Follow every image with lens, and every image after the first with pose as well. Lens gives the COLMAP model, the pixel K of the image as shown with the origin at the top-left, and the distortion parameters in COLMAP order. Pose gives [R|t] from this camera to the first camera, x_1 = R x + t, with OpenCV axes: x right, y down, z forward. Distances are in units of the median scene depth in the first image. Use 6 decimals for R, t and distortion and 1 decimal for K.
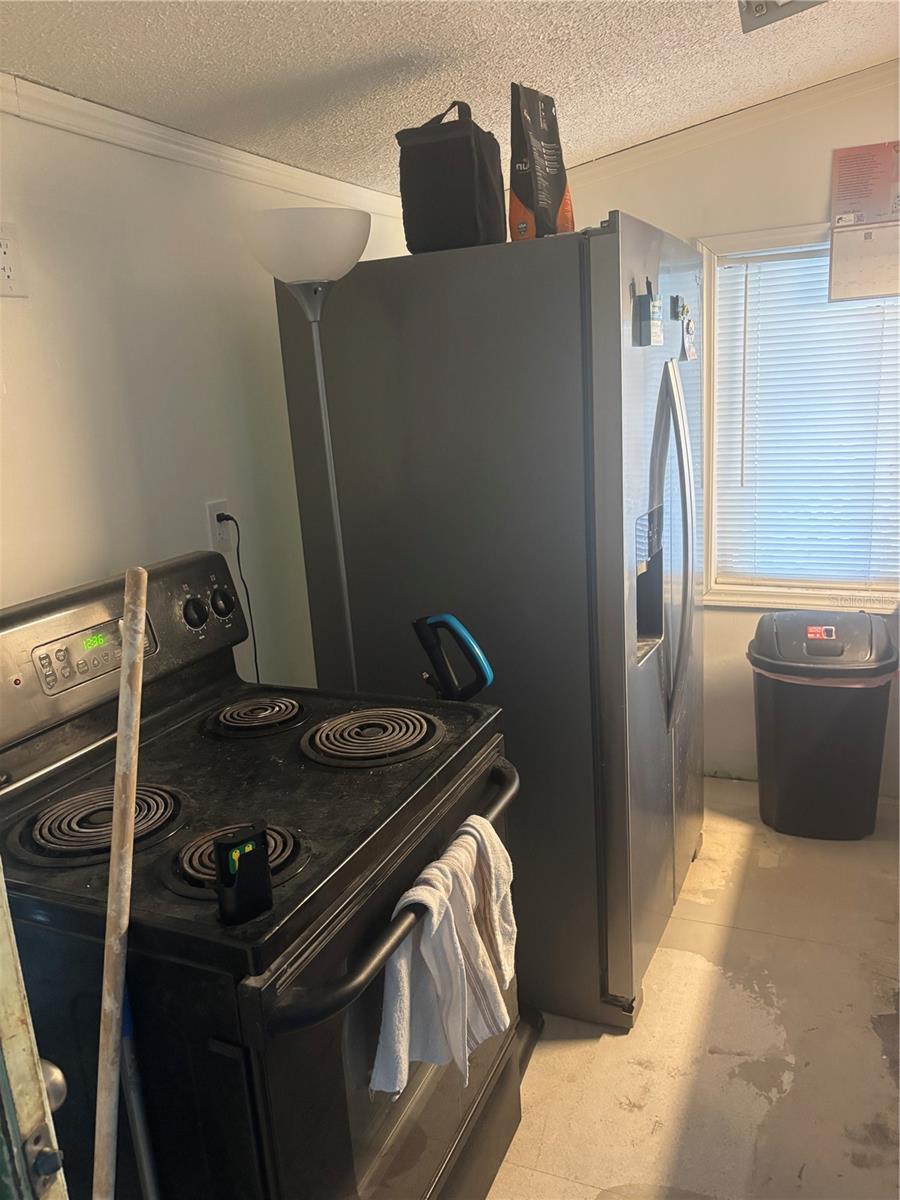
lens RADIAL K [[910.8, 0, 452.1], [0, 910.8, 605.5], [0, 0, 1]] dist [0.057162, -0.061090]
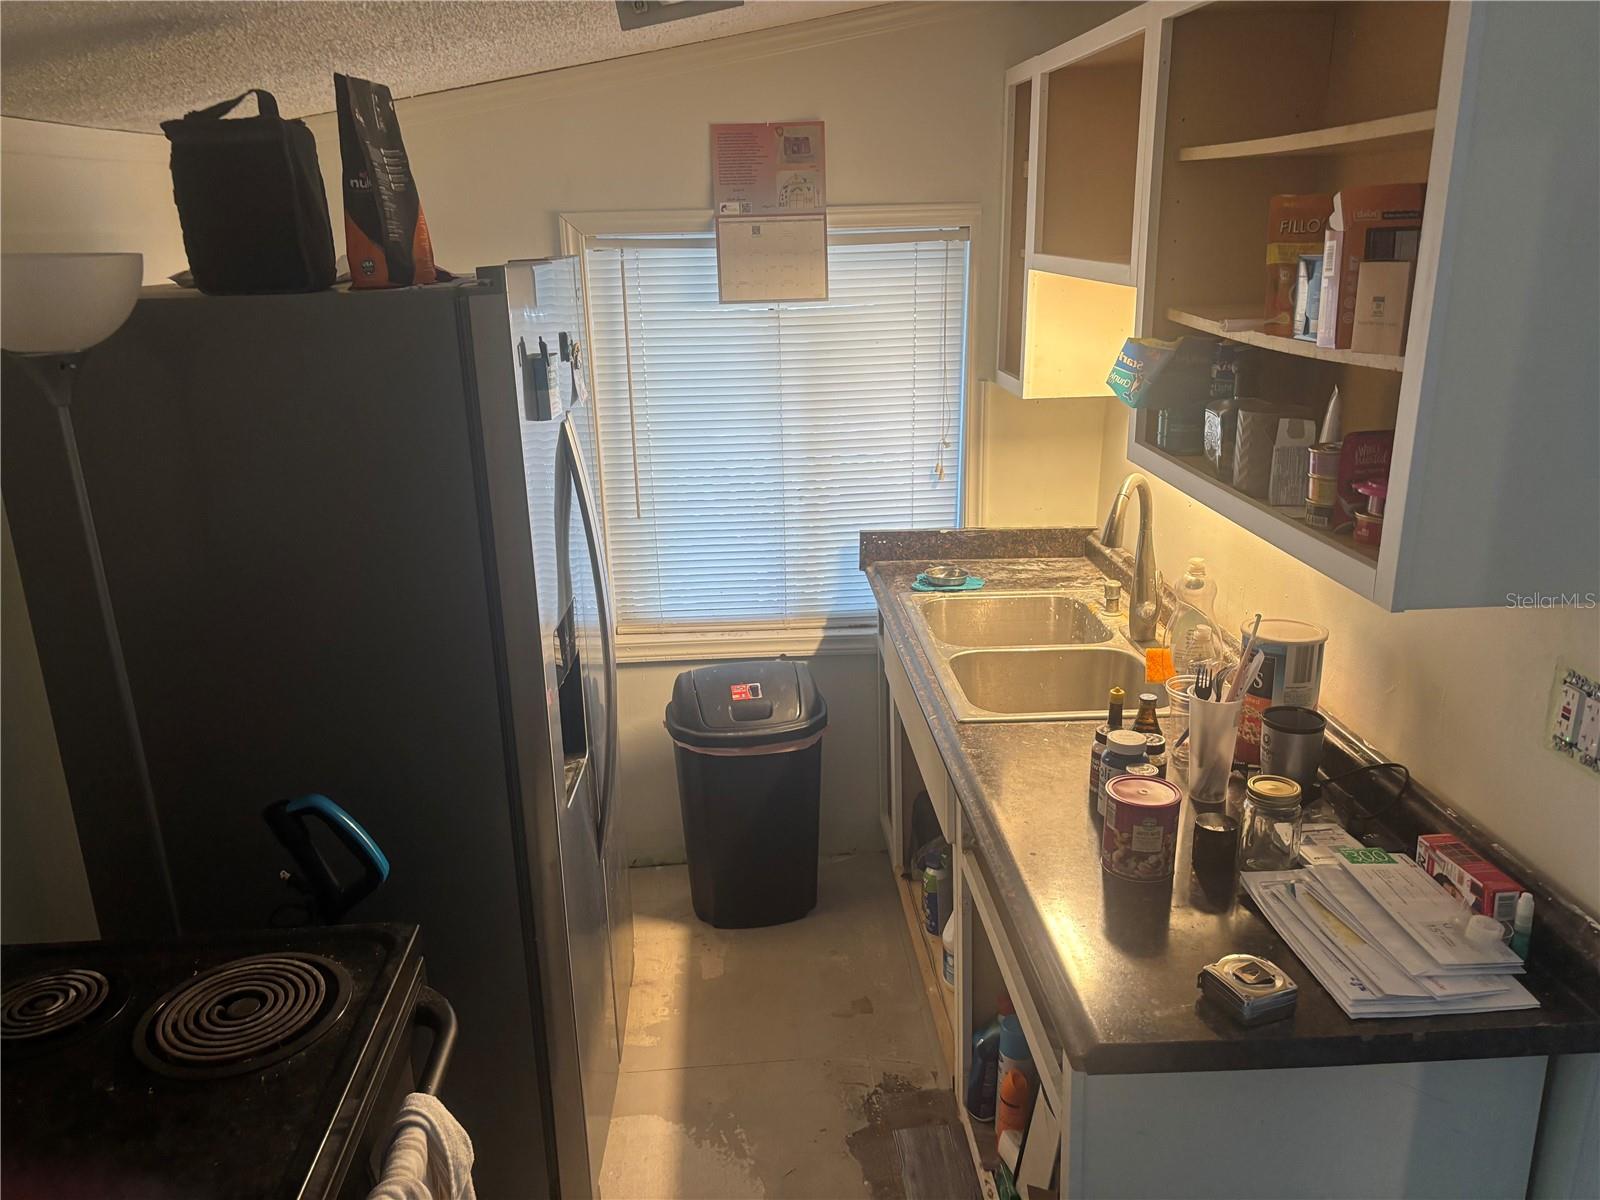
lens RADIAL K [[1220.9, 0, 798.9], [0, 1220.9, 591.9], [0, 0, 1]] dist [0.035577, -0.040076]
pose [[0.884495, -0.096913, 0.456373, -0.093147], [0.080838, 0.995227, 0.054670, -0.171278], [-0.459493, -0.011464, 0.888107, -0.049316]]
